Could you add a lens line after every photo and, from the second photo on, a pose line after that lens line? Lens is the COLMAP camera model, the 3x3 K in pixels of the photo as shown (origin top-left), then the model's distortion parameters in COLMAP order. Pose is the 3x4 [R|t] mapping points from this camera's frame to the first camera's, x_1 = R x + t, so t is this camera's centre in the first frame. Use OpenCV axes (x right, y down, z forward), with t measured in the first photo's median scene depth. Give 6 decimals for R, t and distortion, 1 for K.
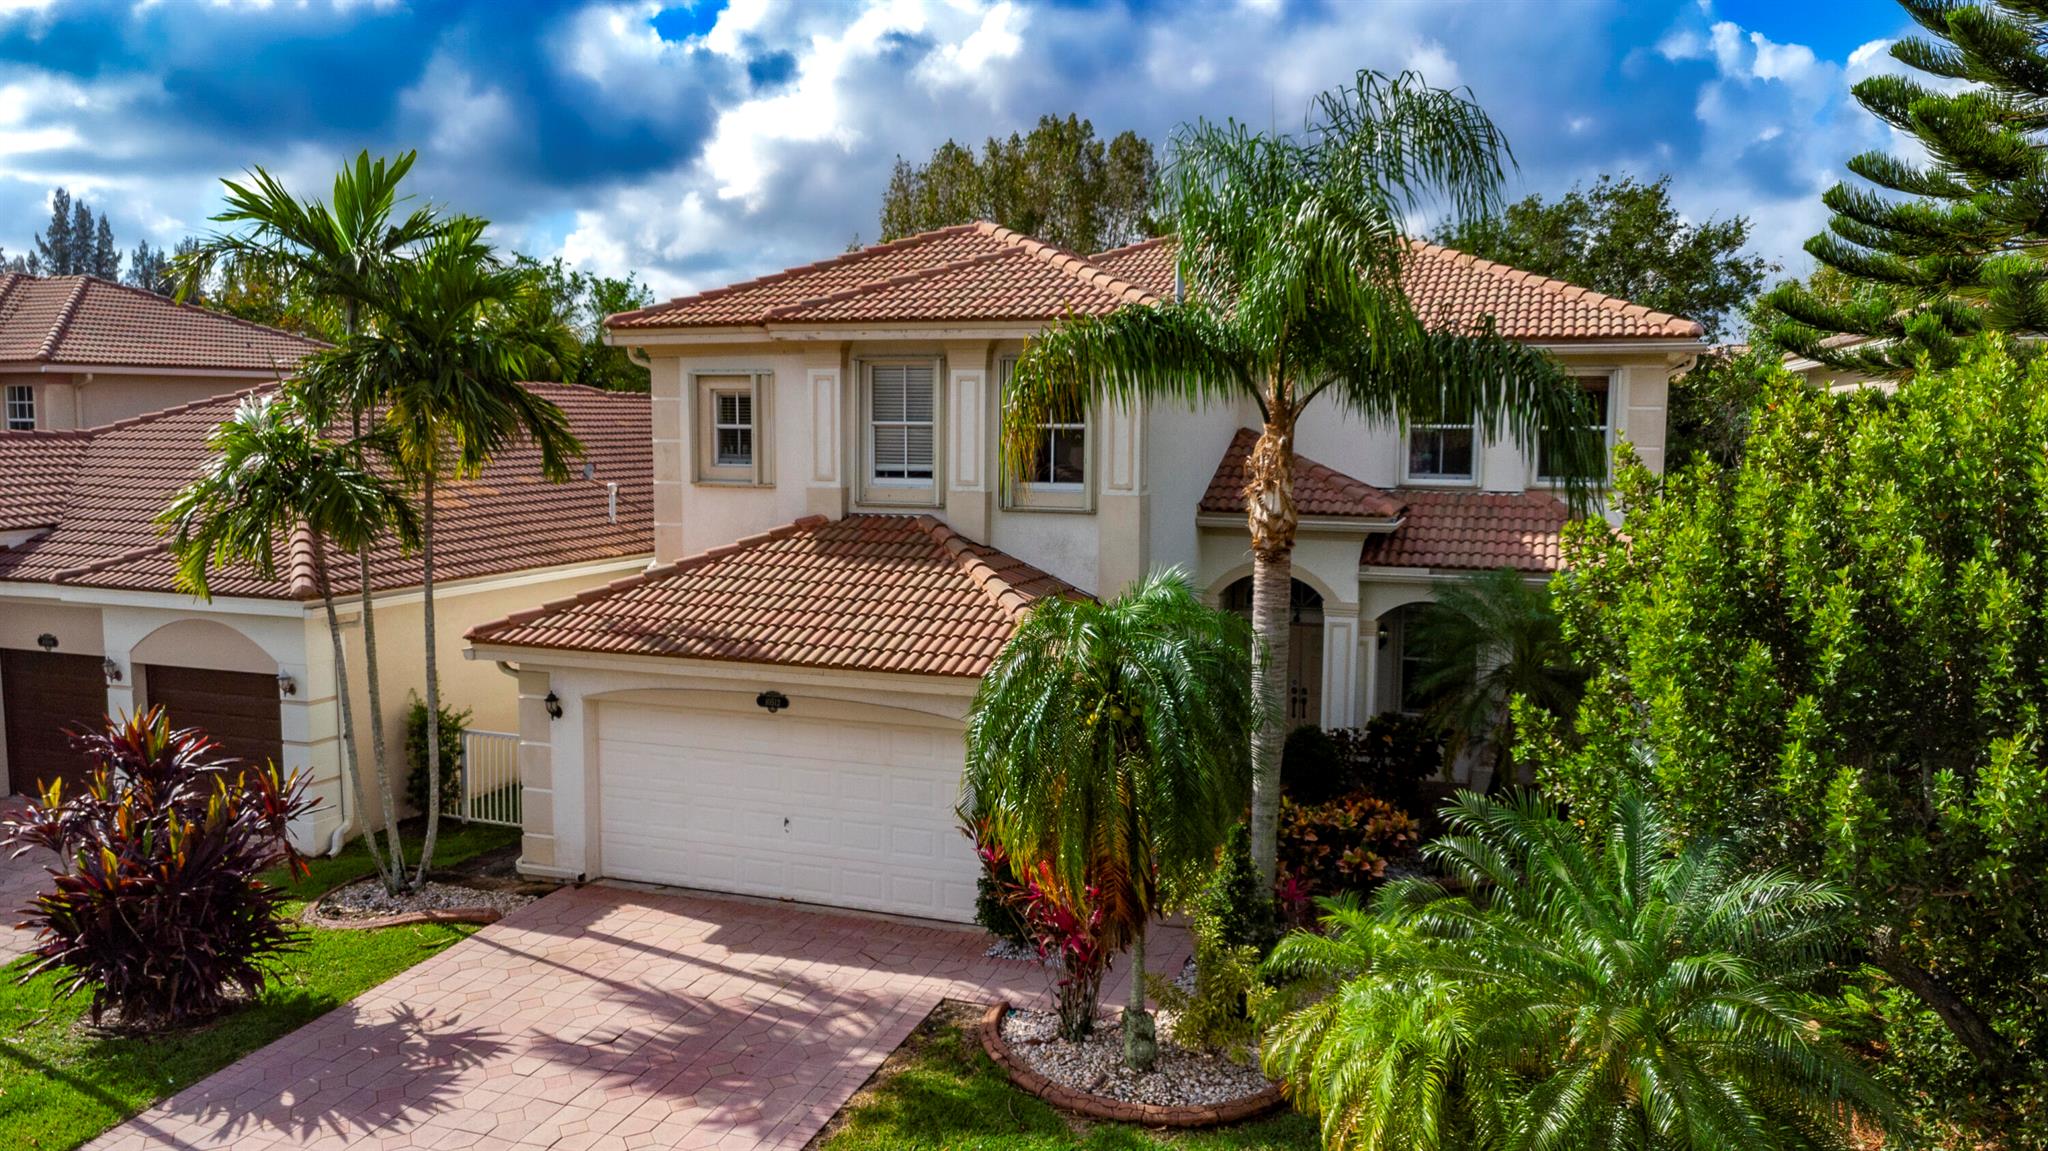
lens RADIAL K [[1505.9, 0, 1012.4], [0, 1505.9, 583.9], [0, 0, 1]] dist [0.031597, -0.046955]
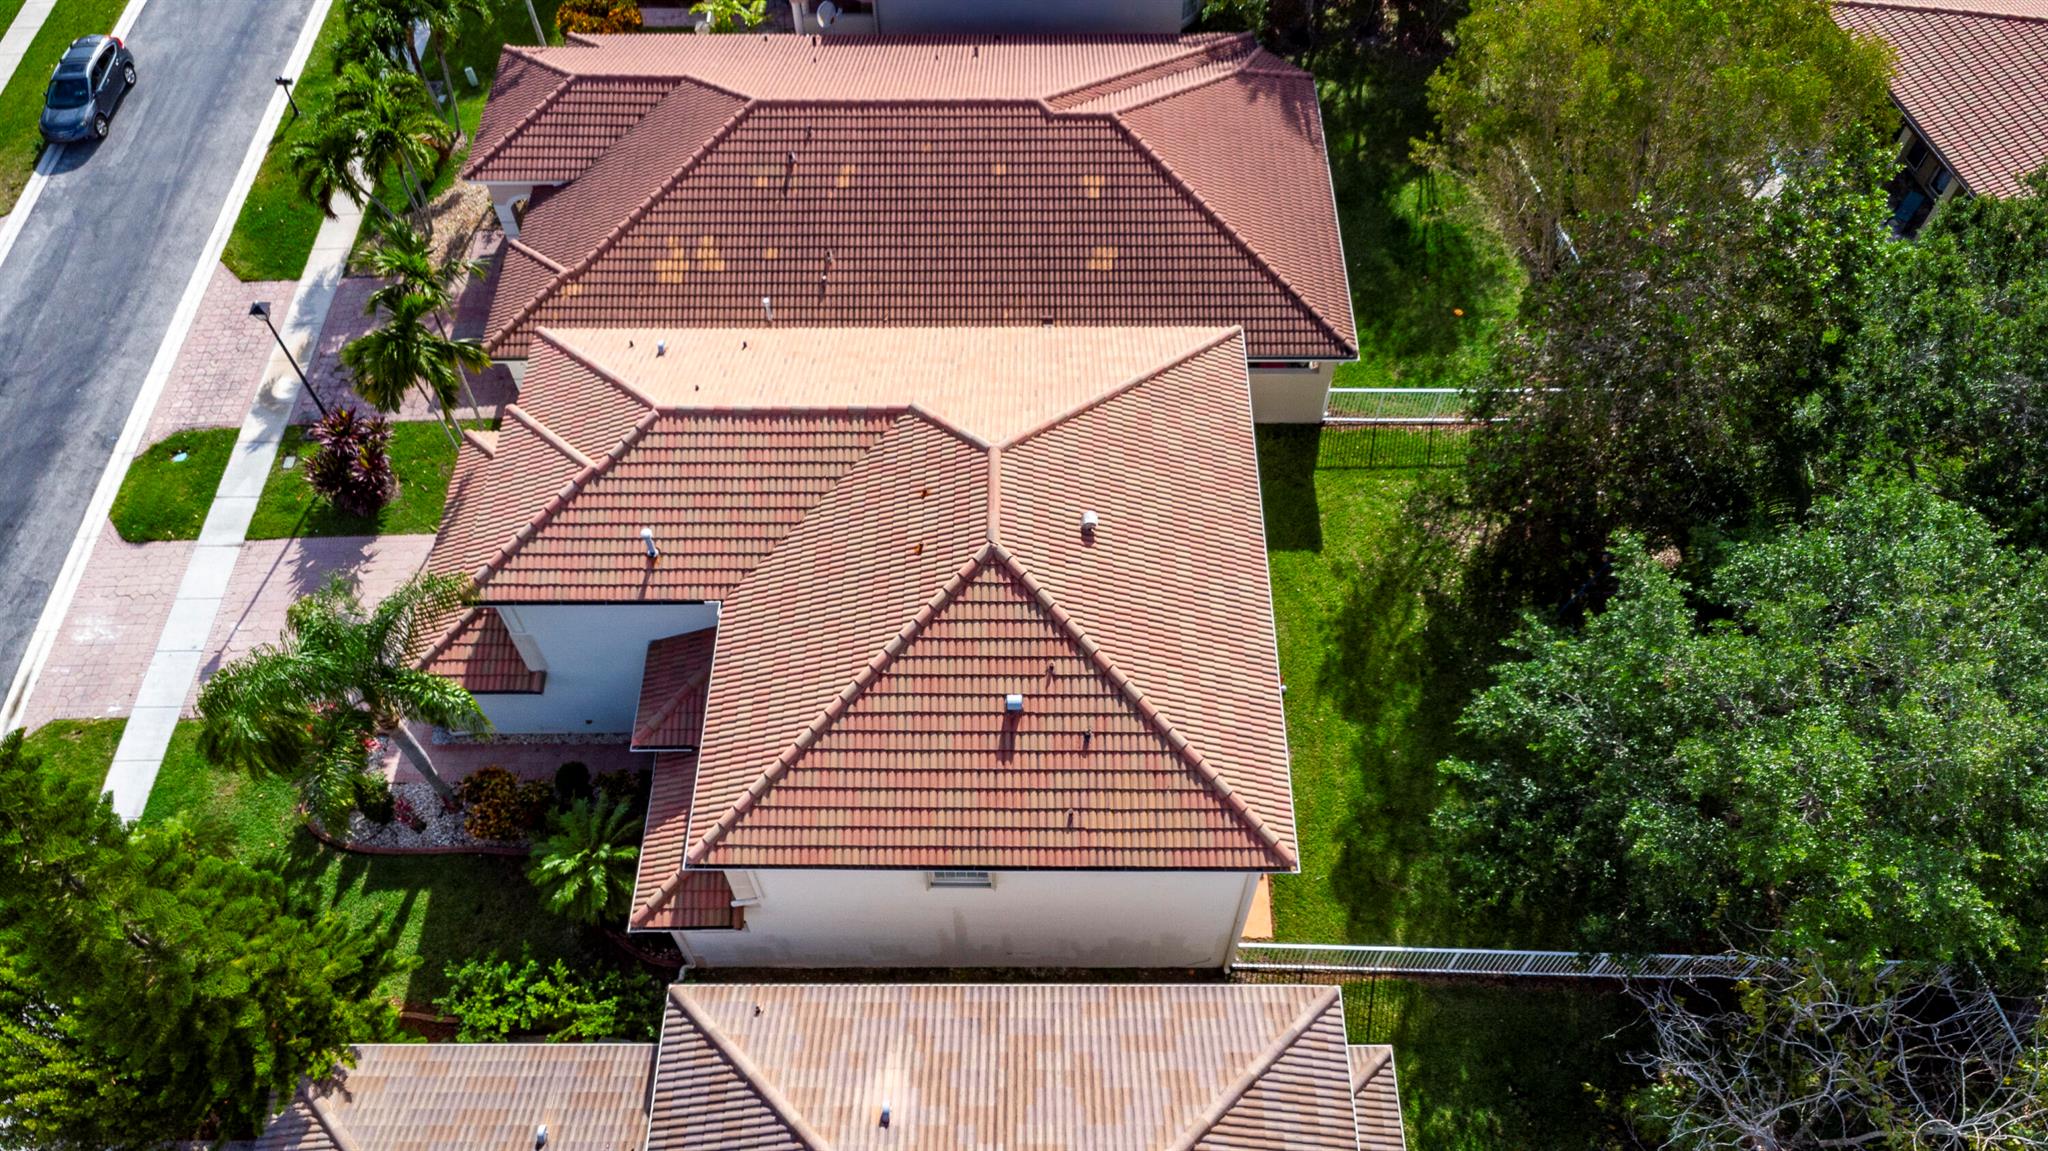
lens RADIAL K [[1505.9, 0, 1029.4], [0, 1505.9, 578.0], [0, 0, 1]] dist [0.031597, -0.046955]
pose [[0.319793, 0.772819, -0.548164, 1.576996], [-0.086493, 0.599940, 0.795356, -2.035983], [0.943531, -0.206937, 0.258700, 1.349991]]
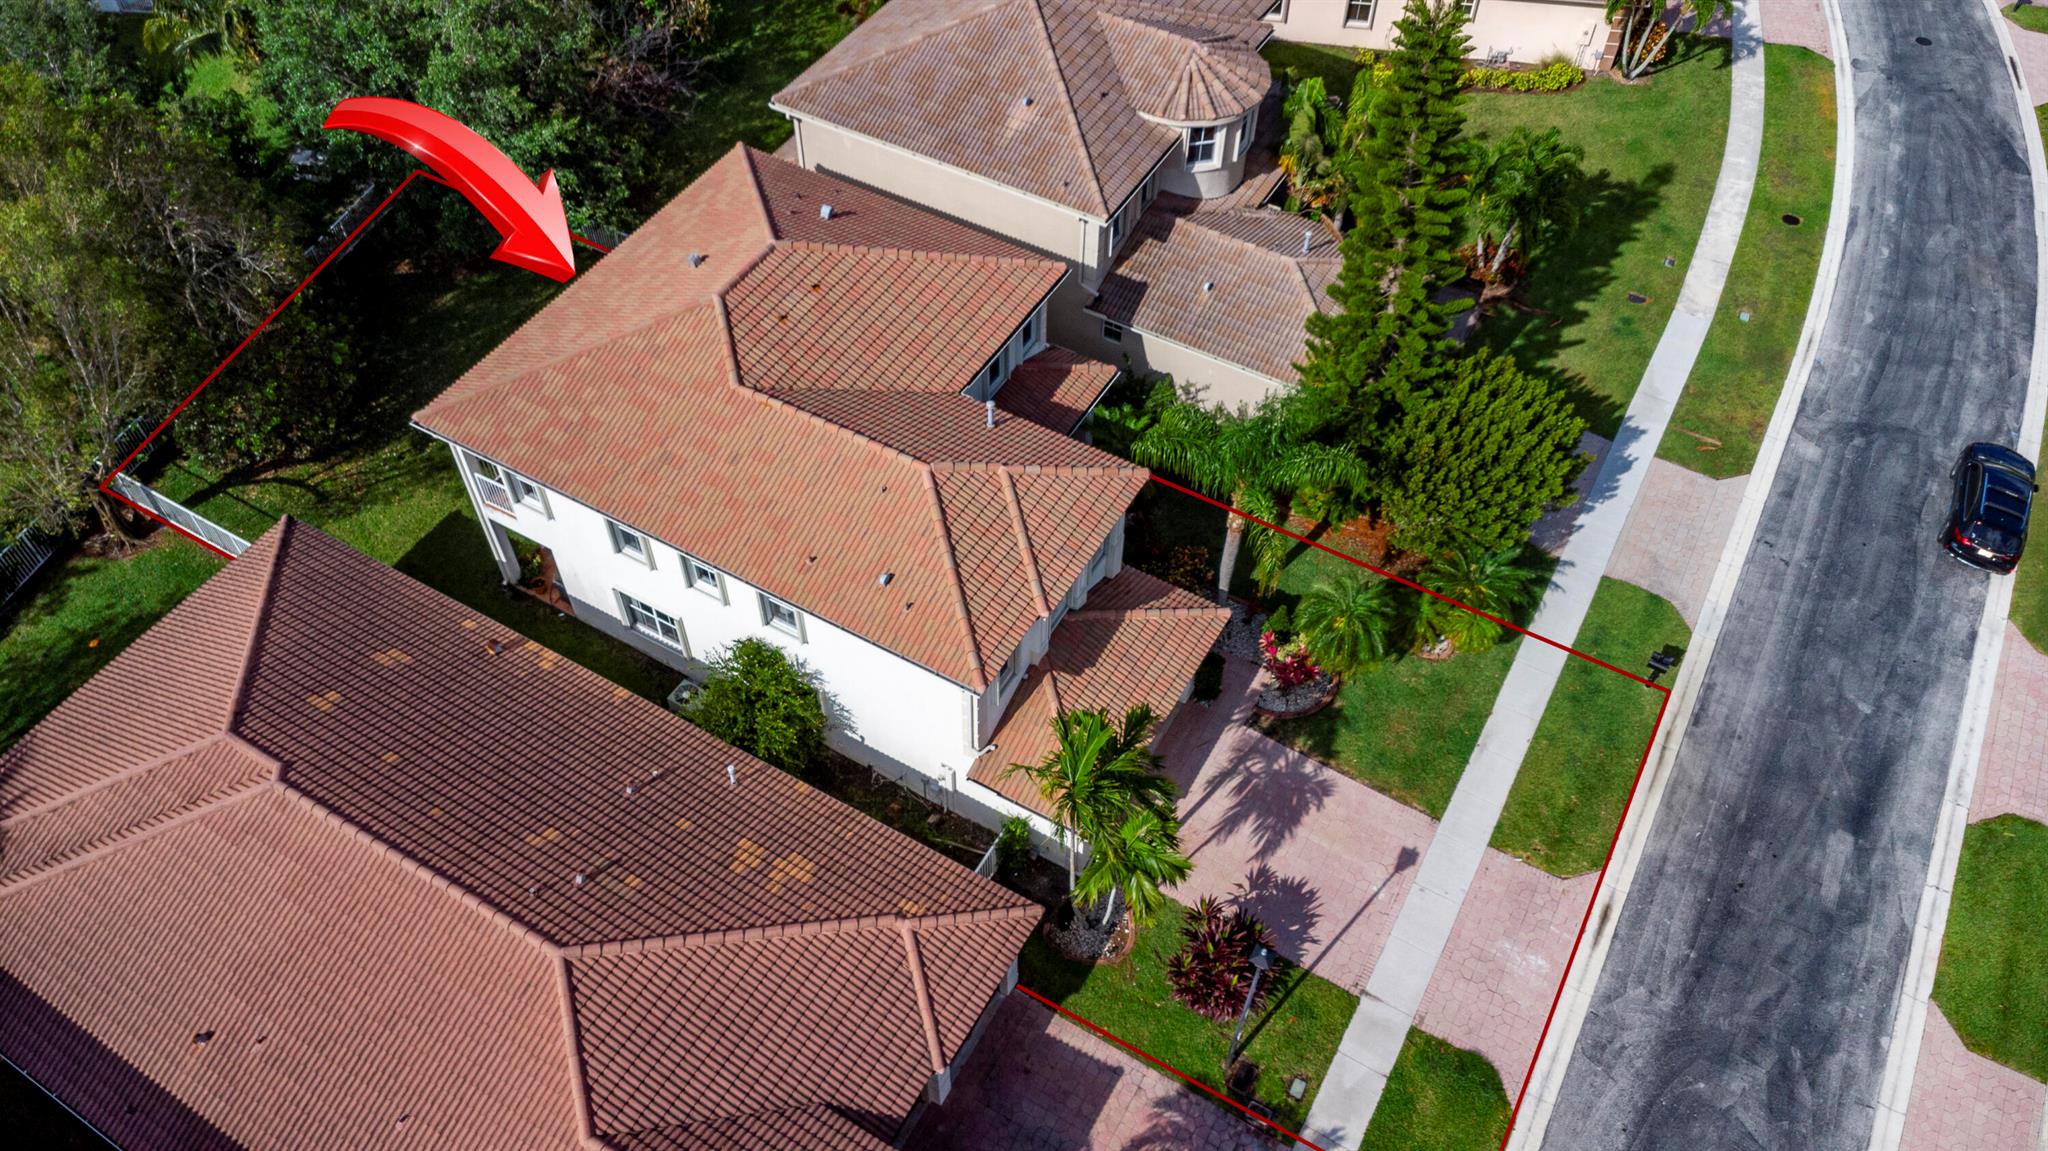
lens RADIAL K [[1505.9, 0, 1012.0], [0, 1505.9, 570.9], [0, 0, 1]] dist [0.031597, -0.046955]
pose [[0.194652, -0.761573, 0.618157, -1.600941], [0.096102, 0.641986, 0.760669, -2.075823], [-0.976153, -0.088660, 0.198153, 0.839976]]
